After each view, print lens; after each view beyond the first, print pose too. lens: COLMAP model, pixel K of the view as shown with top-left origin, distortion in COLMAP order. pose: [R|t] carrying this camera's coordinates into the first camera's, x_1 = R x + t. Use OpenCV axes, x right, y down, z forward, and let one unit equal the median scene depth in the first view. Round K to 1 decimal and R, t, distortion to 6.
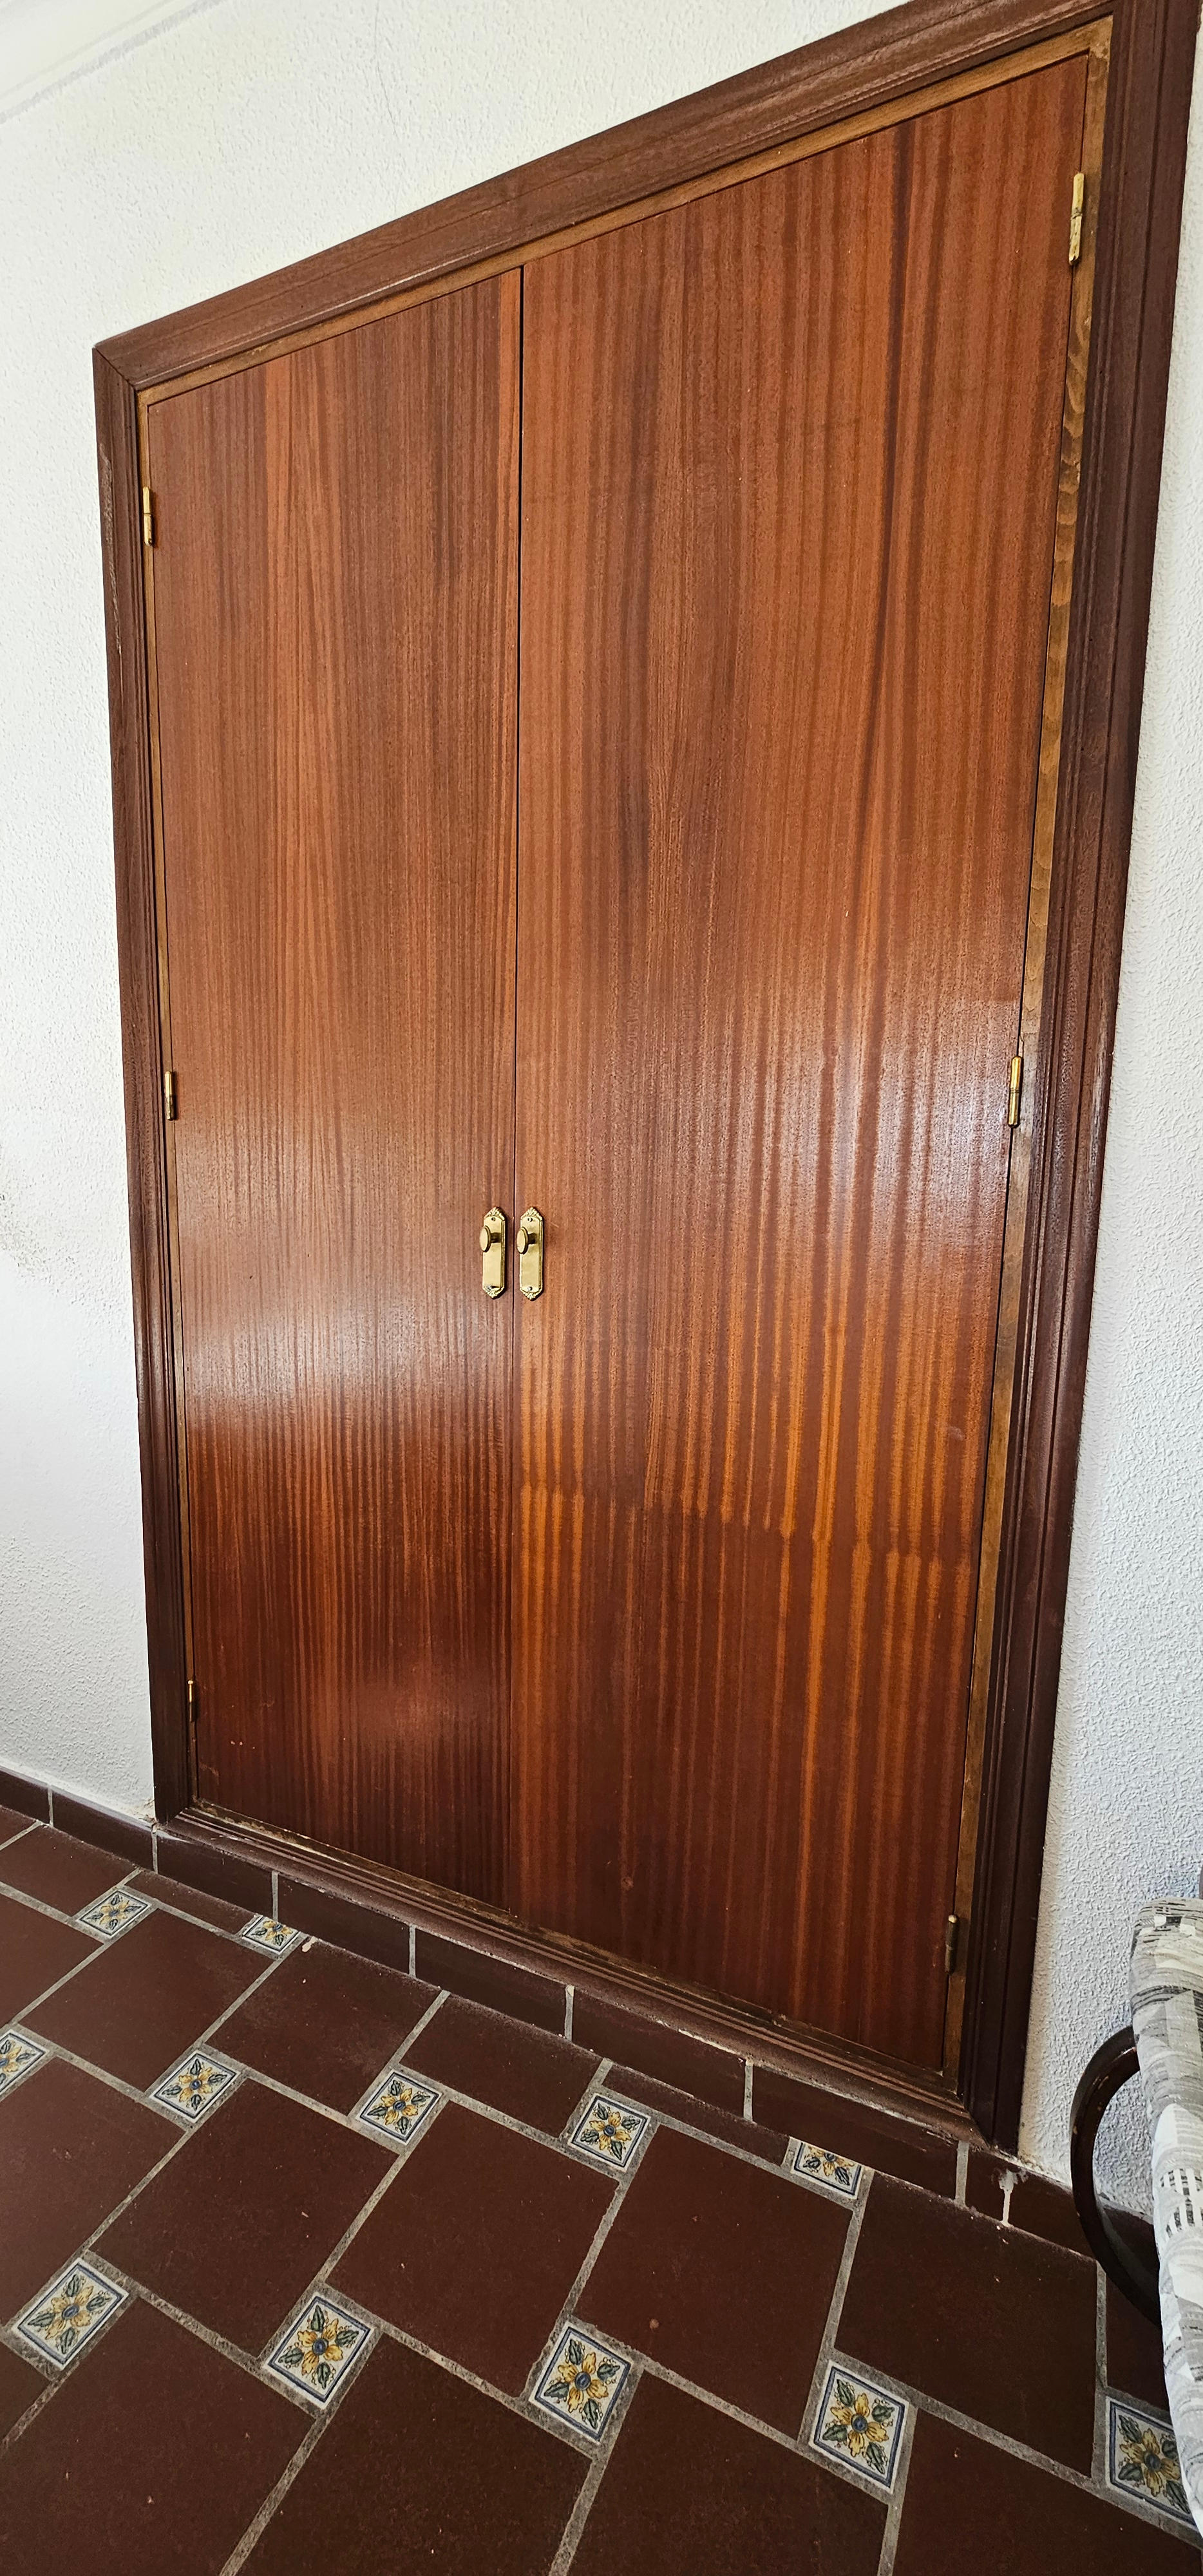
lens RADIAL K [[1050.3, 0, 598.3], [0, 1050.3, 1291.9], [0, 0, 1]] dist [-0.003031, 0.000413]
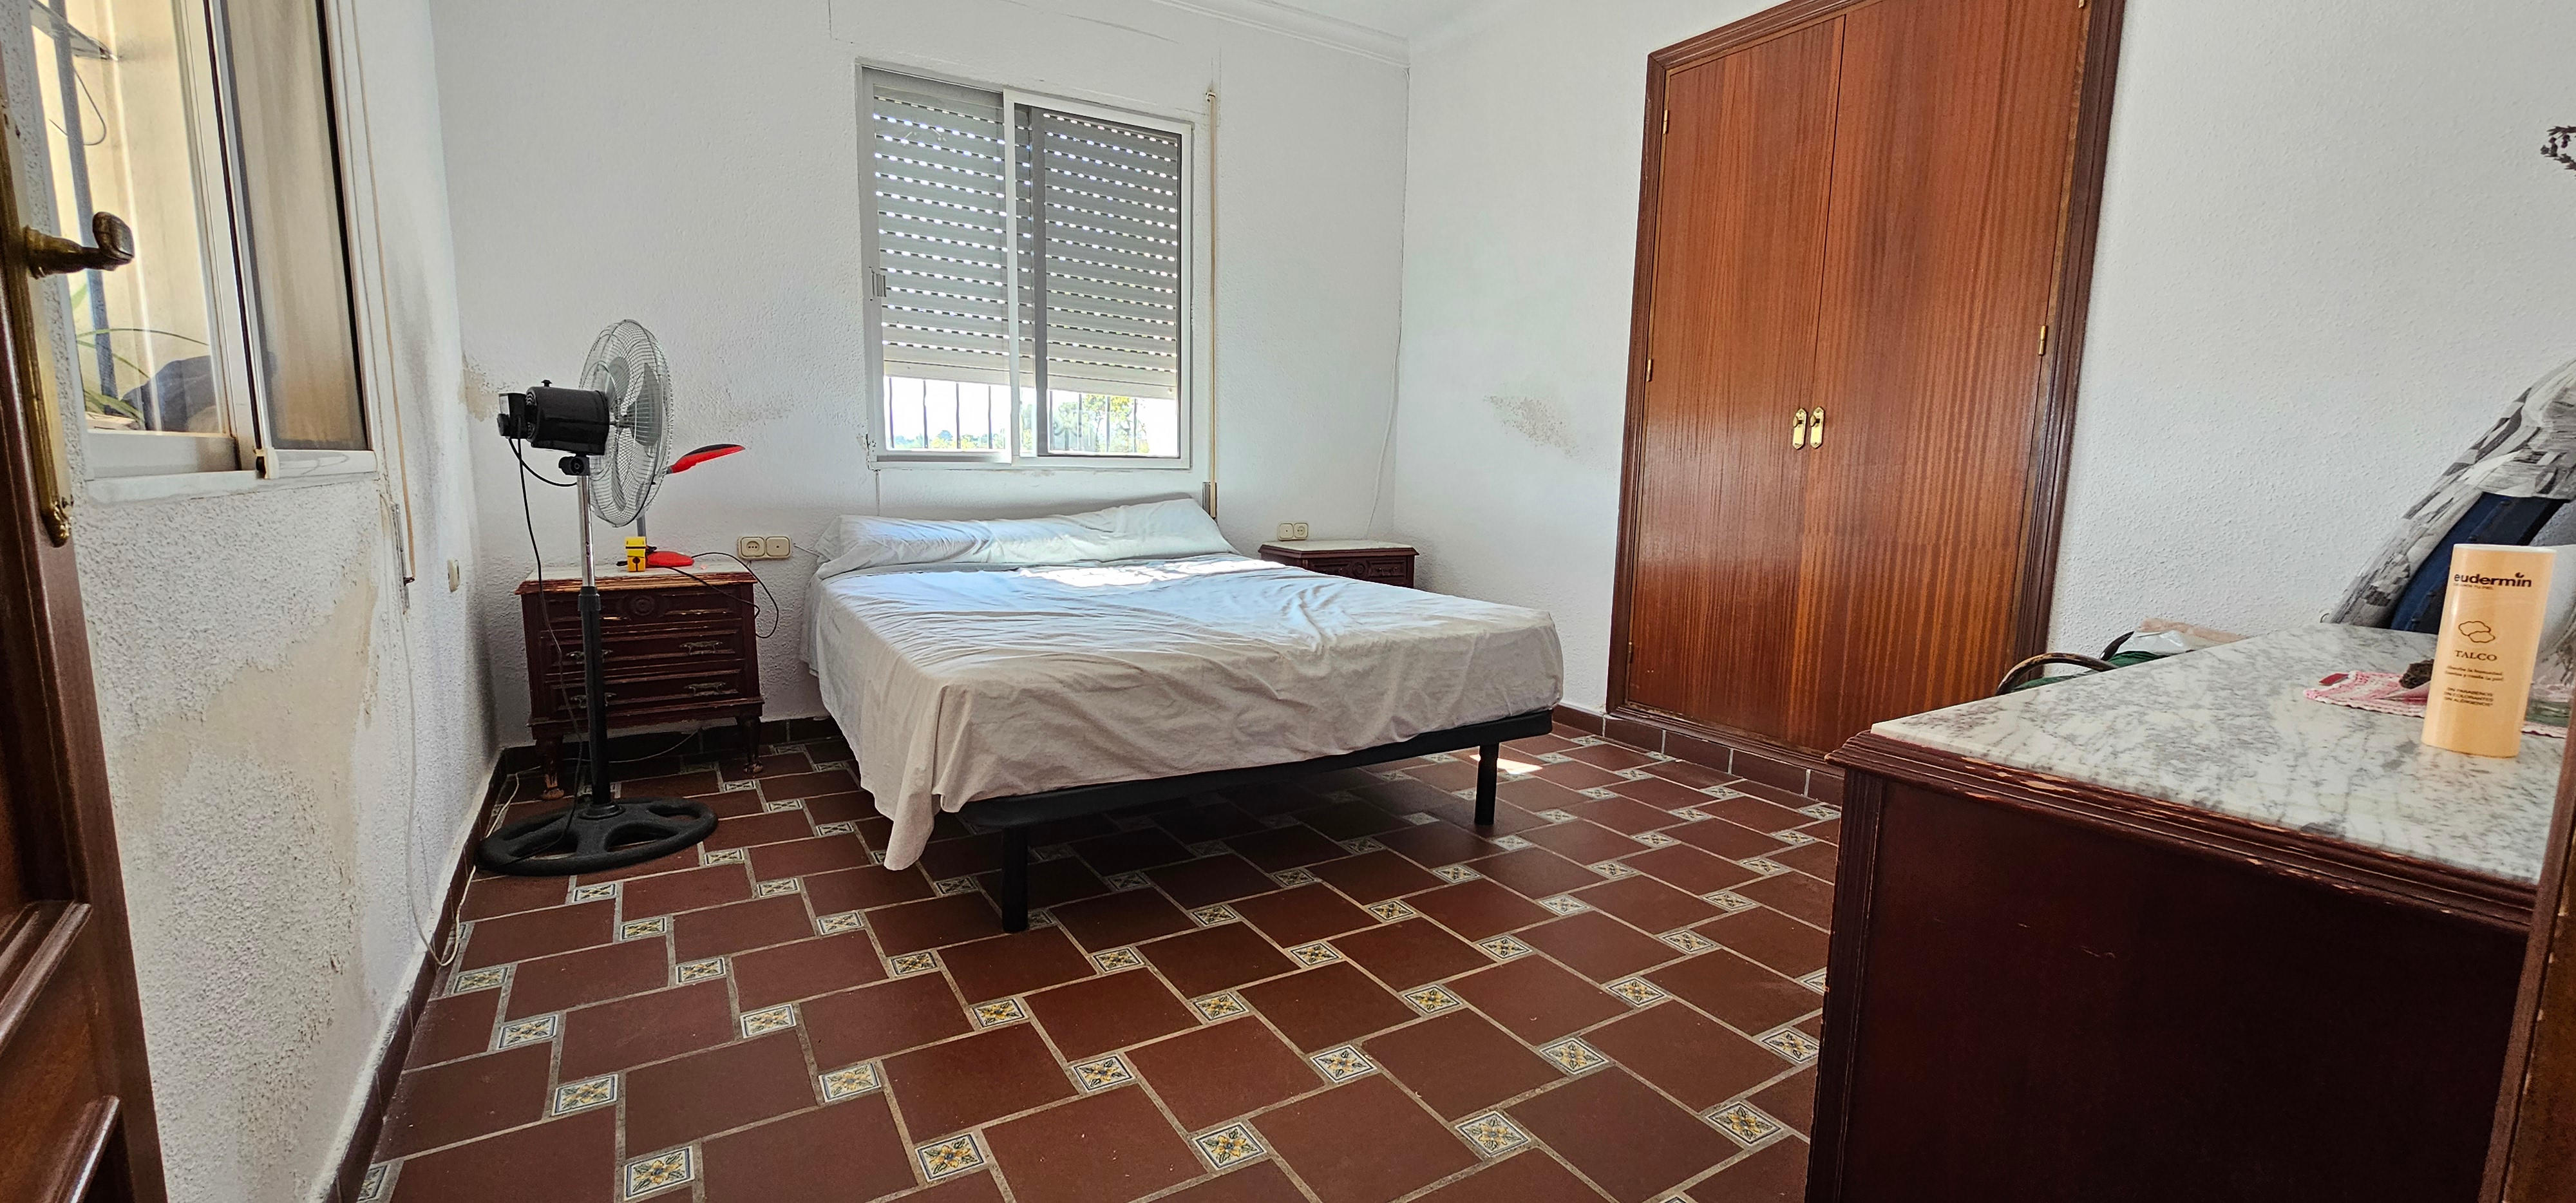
lens RADIAL K [[1050.3, 0, 1284.2], [0, 1050.3, 609.0], [0, 0, 1]] dist [-0.003031, 0.000413]
pose [[0.831570, 0.077003, -0.550057, 0.264197], [-0.079428, 0.996651, 0.019443, 0.415254], [0.549712, 0.027522, 0.834901, -1.567059]]
